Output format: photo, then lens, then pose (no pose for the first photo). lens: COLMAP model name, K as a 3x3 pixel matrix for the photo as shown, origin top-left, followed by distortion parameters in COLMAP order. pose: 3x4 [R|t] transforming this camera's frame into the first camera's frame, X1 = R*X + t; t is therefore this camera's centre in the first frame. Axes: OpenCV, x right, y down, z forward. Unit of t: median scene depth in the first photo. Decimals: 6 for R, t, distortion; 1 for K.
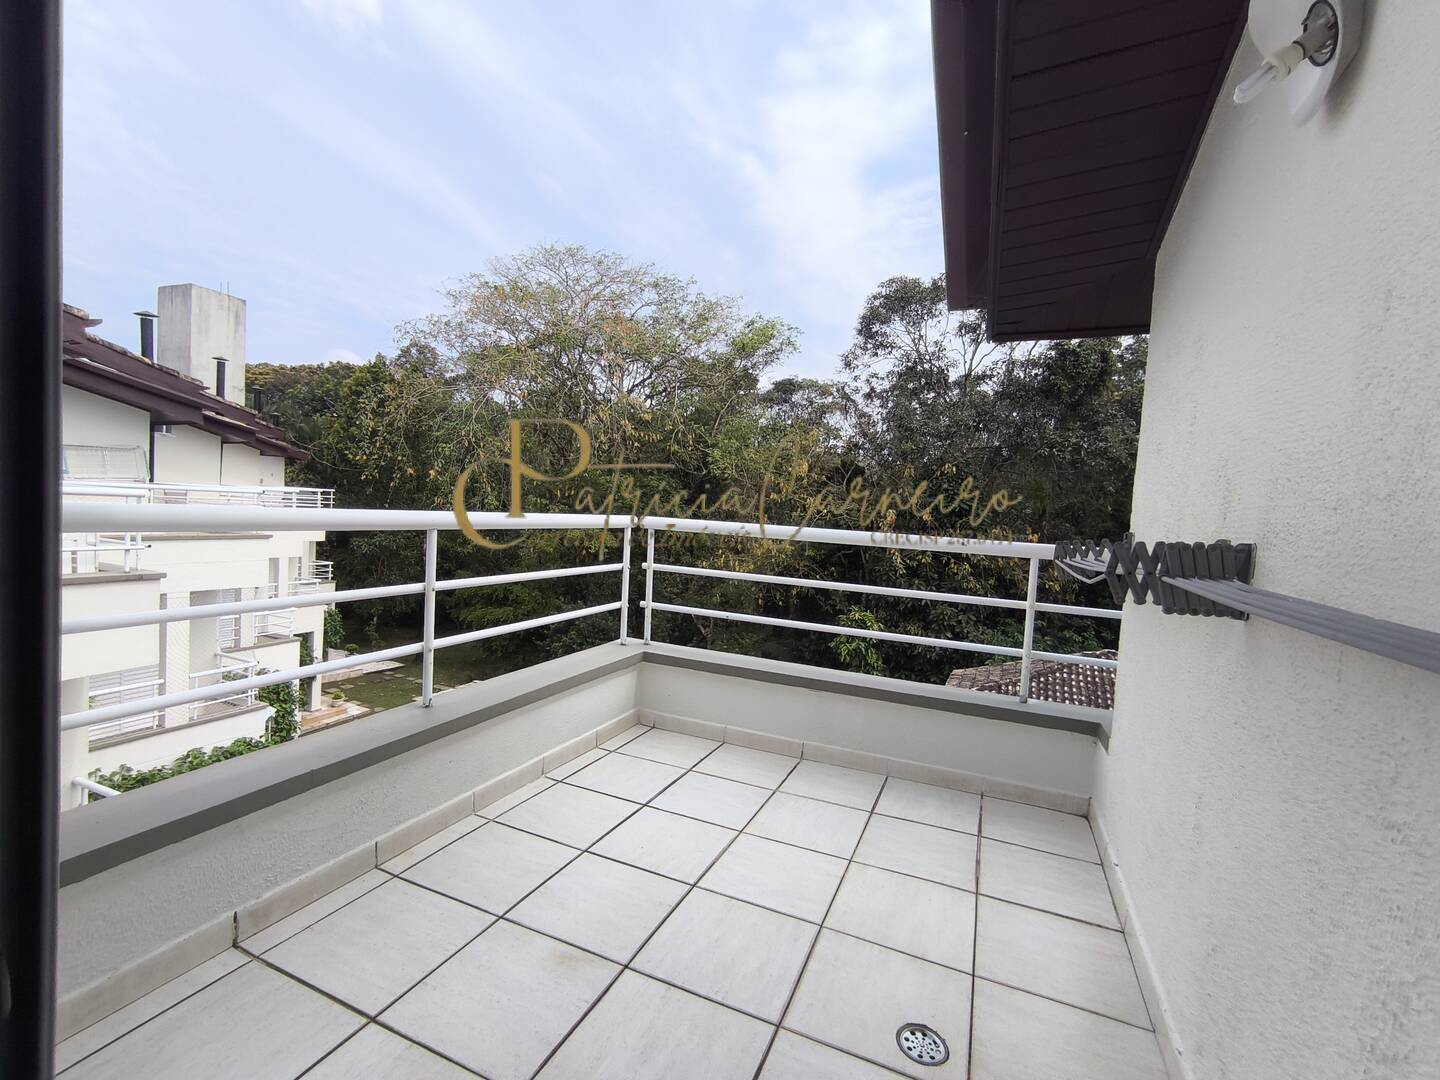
lens RADIAL K [[663.1, 0, 717.3], [0, 663.1, 545.7], [0, 0, 1]] dist [-0.024257, 0.015388]
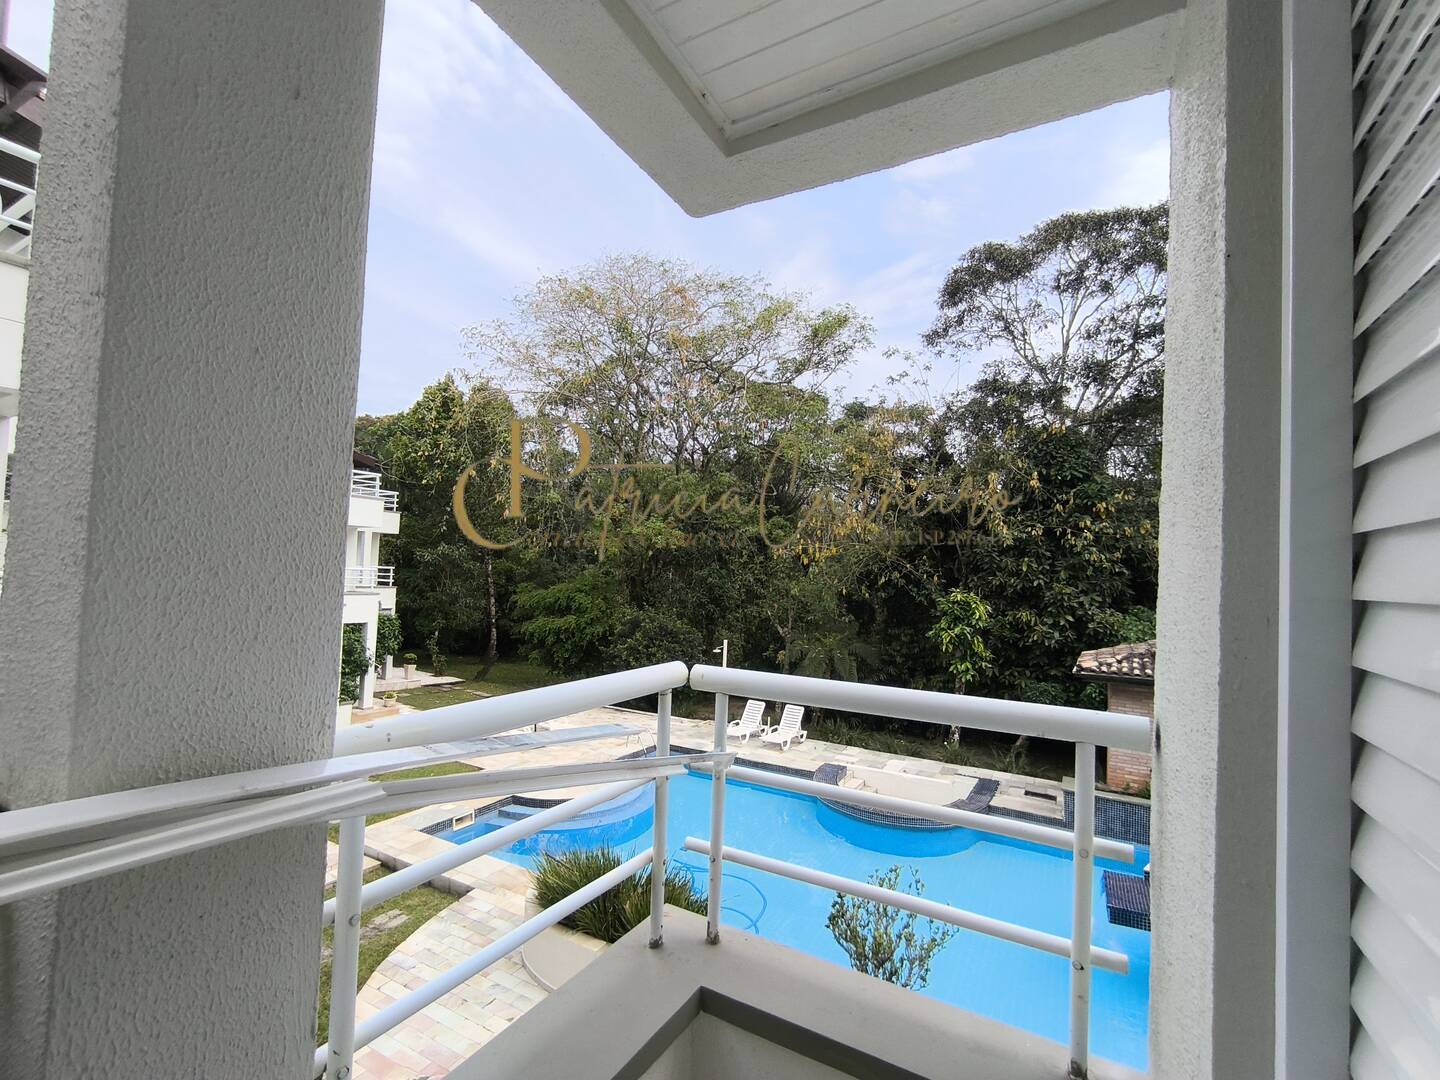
lens RADIAL K [[663.1, 0, 720.1], [0, 663.1, 543.6], [0, 0, 1]] dist [-0.024257, 0.015388]
pose [[0.994920, -0.025714, -0.097328, -0.012324], [0.015413, 0.994337, -0.105151, 0.104427], [0.099480, 0.103117, 0.989682, 0.087530]]
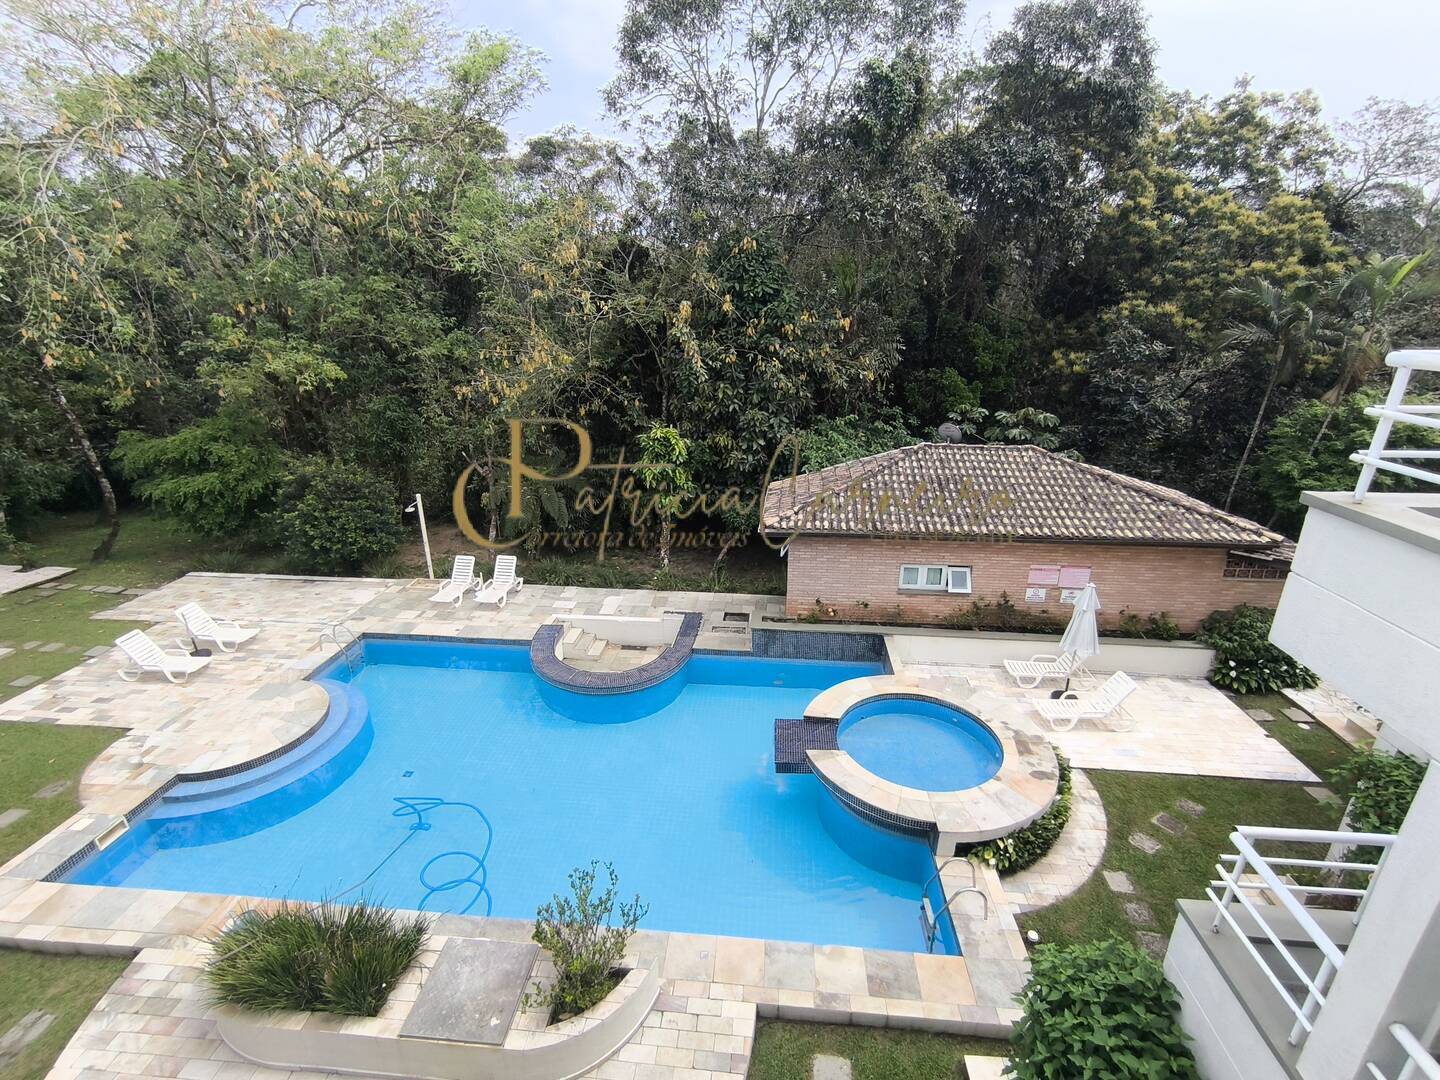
lens RADIAL K [[663.1, 0, 718.9], [0, 663.1, 545.5], [0, 0, 1]] dist [-0.024257, 0.015388]
pose [[0.950660, -0.166923, 0.261499, 0.029881], [0.083168, 0.949181, 0.303542, -0.009706], [-0.298878, -0.266817, 0.916232, 0.127410]]
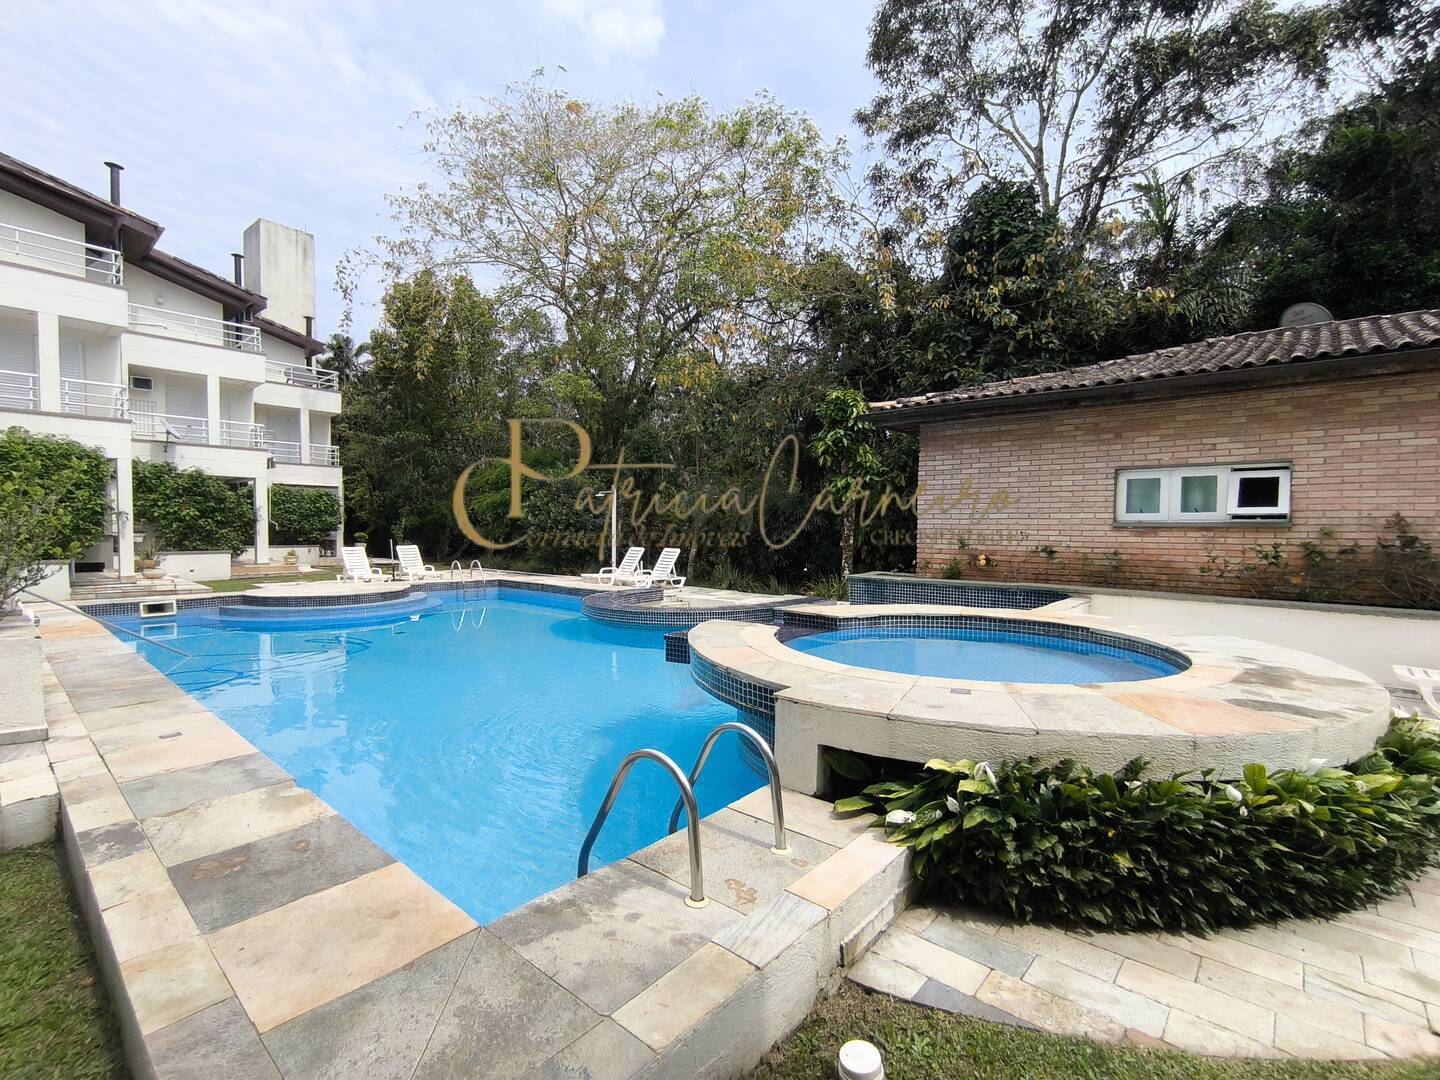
lens RADIAL K [[663.1, 0, 709.8], [0, 663.1, 540.6], [0, 0, 1]] dist [-0.024257, 0.015388]
pose [[0.947436, -0.051075, -0.315842, 0.252196], [0.036961, 0.998039, -0.050522, 0.244569], [0.317803, 0.036193, 0.947466, 0.259965]]
